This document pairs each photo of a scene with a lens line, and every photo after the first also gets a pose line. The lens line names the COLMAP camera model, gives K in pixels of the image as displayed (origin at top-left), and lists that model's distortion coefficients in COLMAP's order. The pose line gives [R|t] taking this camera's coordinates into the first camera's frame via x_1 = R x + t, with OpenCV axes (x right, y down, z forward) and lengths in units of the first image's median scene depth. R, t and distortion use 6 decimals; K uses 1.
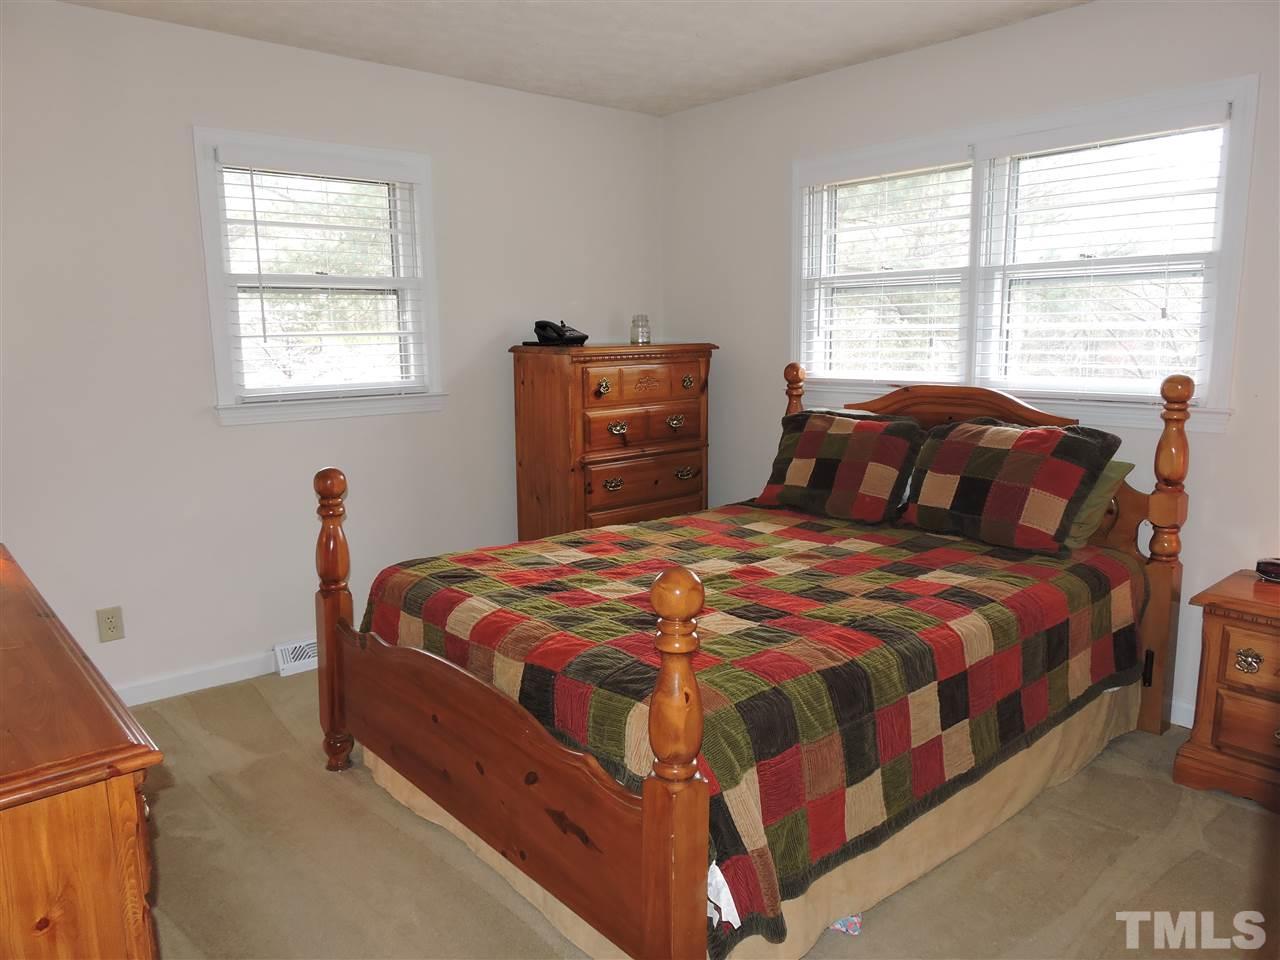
lens RADIAL K [[916.8, 0, 640.0], [0, 916.8, 480.0], [0, 0, 1]] dist [0.009540, -0.001525]
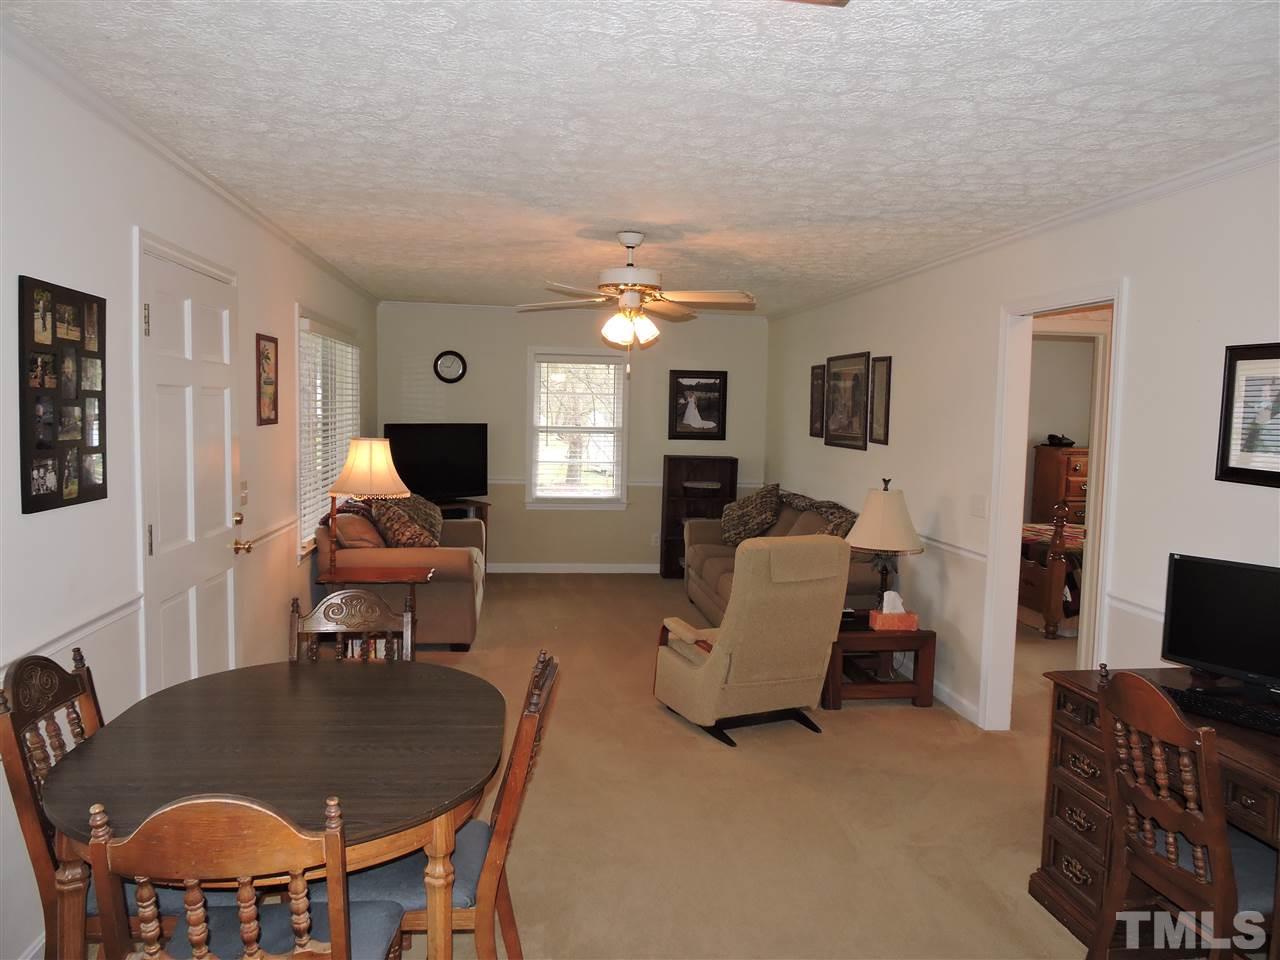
lens RADIAL K [[916.8, 0, 640.0], [0, 916.8, 480.0], [0, 0, 1]] dist [0.009540, -0.001525]
pose [[0.837650, 0.071618, -0.541492, 0.263852], [-0.121589, 0.990941, -0.057027, 0.174593], [0.532502, 0.113608, 0.838770, -1.328281]]
